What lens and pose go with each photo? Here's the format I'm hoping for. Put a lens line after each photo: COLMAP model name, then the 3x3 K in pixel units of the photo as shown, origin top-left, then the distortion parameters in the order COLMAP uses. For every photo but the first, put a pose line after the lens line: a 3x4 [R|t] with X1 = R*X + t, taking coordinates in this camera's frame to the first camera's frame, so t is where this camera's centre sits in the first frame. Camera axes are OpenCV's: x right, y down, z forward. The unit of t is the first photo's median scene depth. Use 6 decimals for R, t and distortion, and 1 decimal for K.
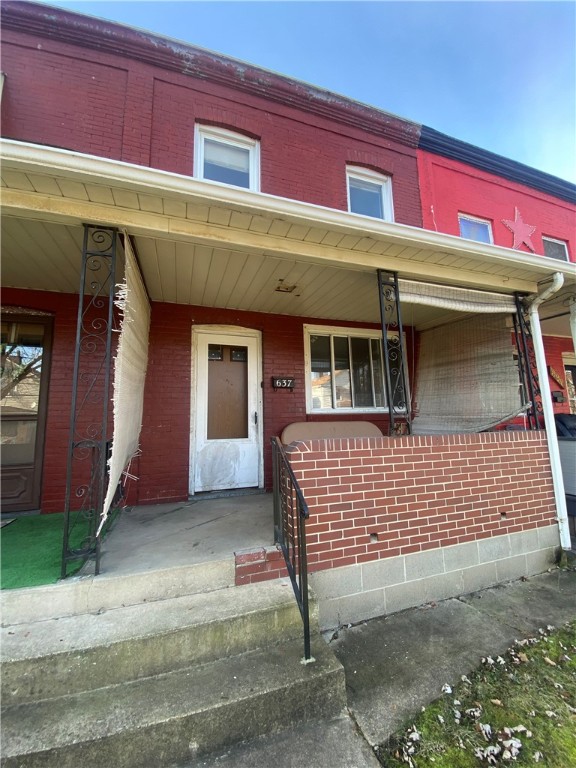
lens RADIAL K [[306.4, 0, 288.0], [0, 306.4, 384.0], [0, 0, 1]] dist [0.012120, -0.015869]
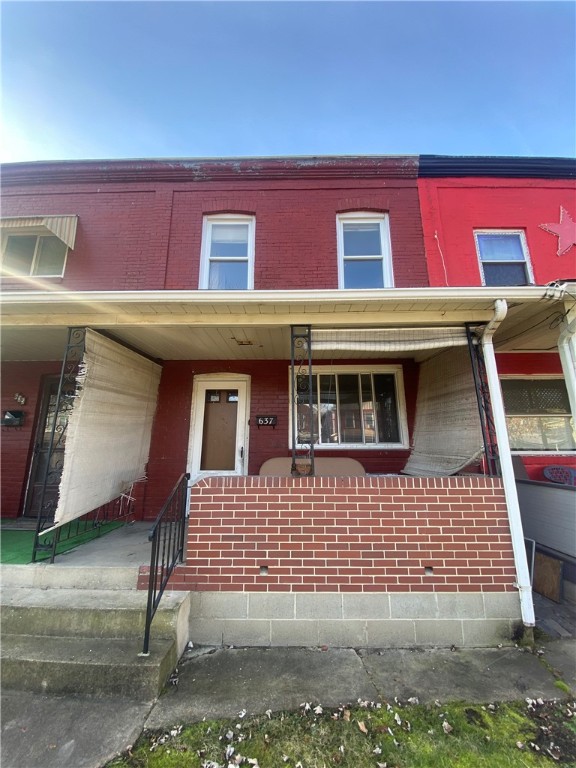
lens RADIAL K [[306.4, 0, 288.0], [0, 306.4, 384.0], [0, 0, 1]] dist [0.012120, -0.015869]
pose [[0.941977, -0.050013, -0.331931, 0.578450], [0.022473, 0.996016, -0.086296, -0.052059], [0.334924, 0.073829, 0.939348, -0.042216]]
